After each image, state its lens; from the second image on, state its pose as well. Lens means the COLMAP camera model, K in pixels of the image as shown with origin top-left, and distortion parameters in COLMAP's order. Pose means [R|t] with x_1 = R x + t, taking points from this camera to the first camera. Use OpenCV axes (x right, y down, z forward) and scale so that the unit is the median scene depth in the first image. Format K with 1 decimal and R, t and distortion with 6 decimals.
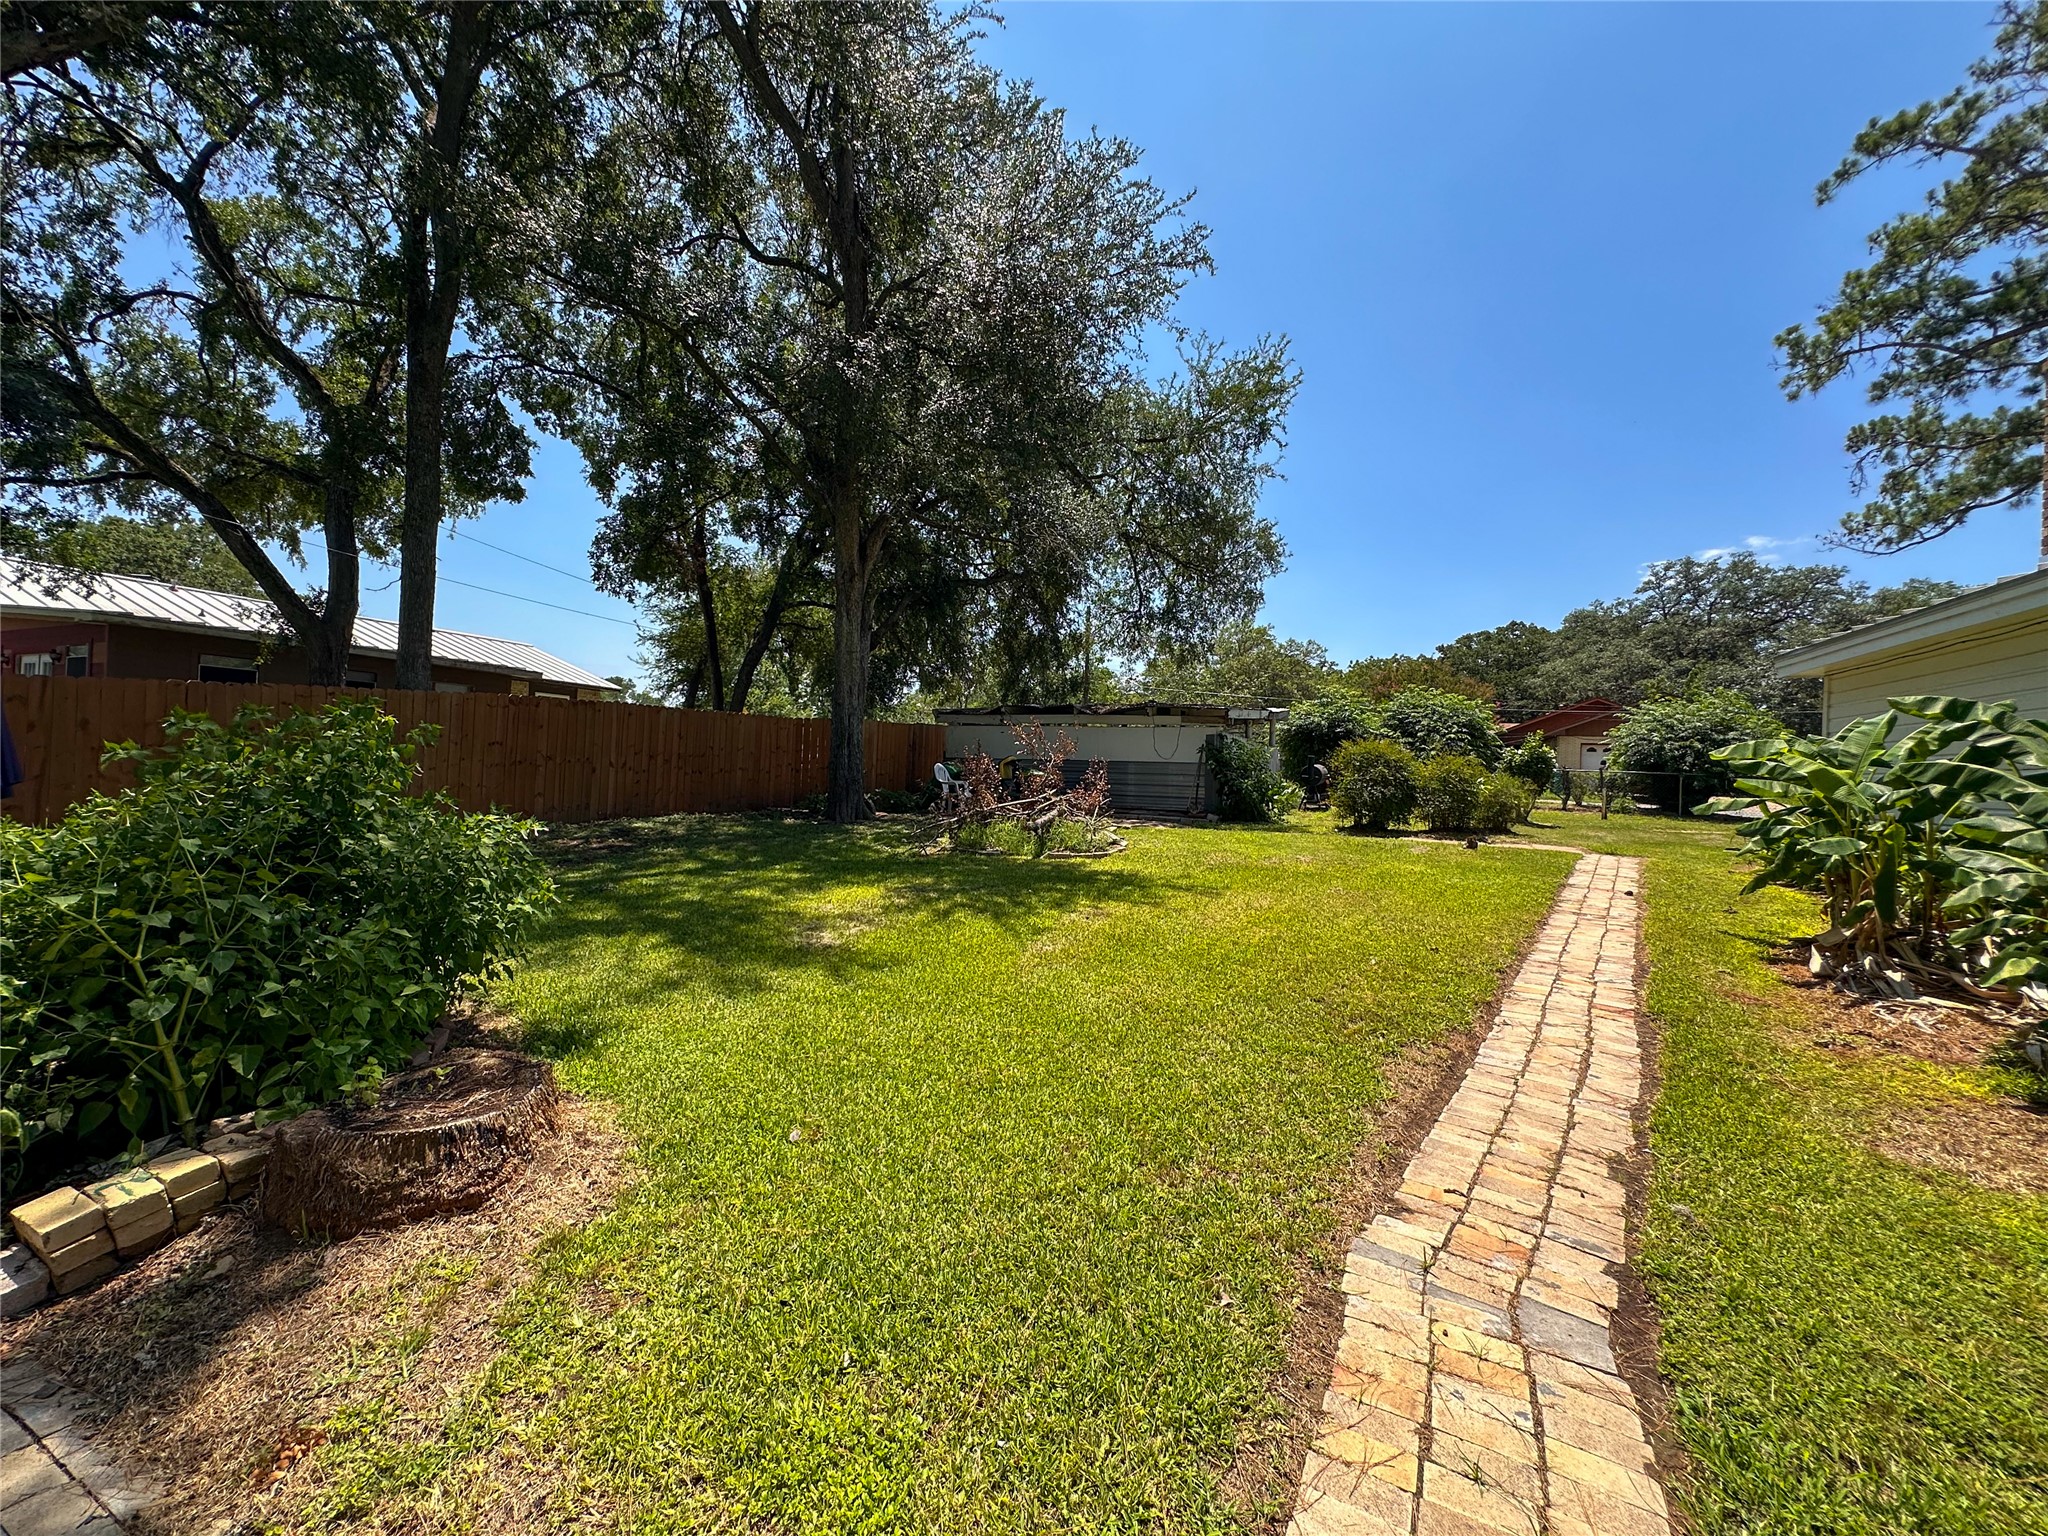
lens RADIAL K [[816.0, 0, 1027.3], [0, 816.0, 764.6], [0, 0, 1]] dist [-0.007732, 0.000673]
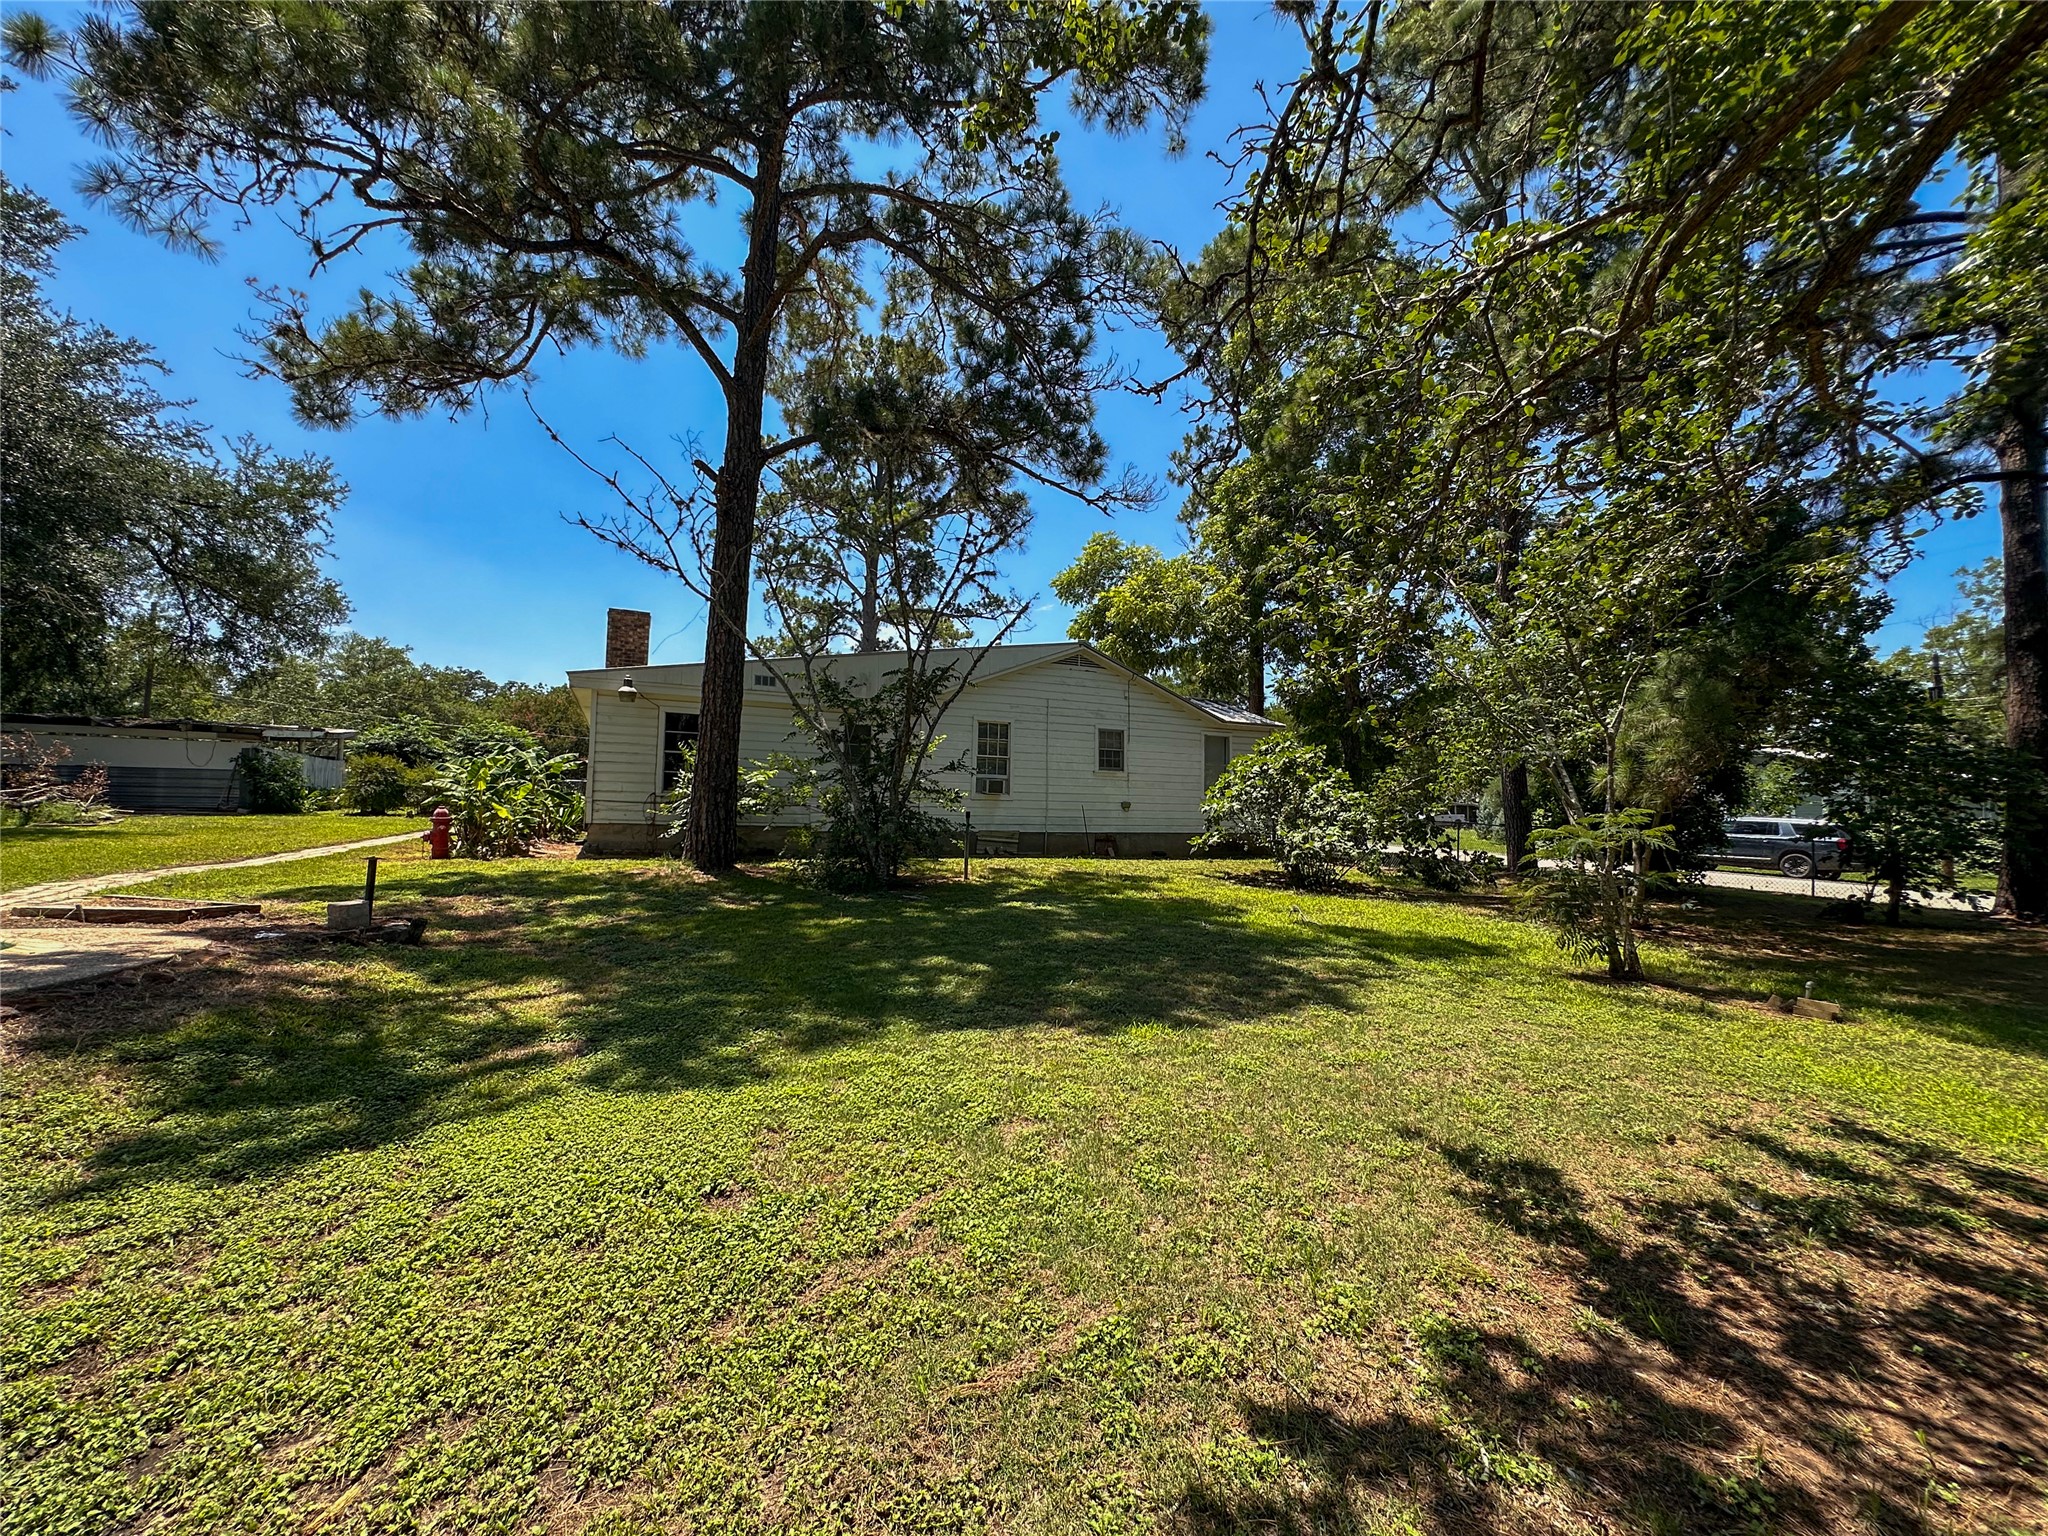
lens RADIAL K [[816.0, 0, 1014.2], [0, 816.0, 770.0], [0, 0, 1]] dist [-0.007732, 0.000673]
pose [[0.653144, 0.012419, 0.757132, 0.043045], [0.002959, 0.999816, -0.018952, 0.024788], [-0.757228, 0.014619, 0.652987, -0.732293]]
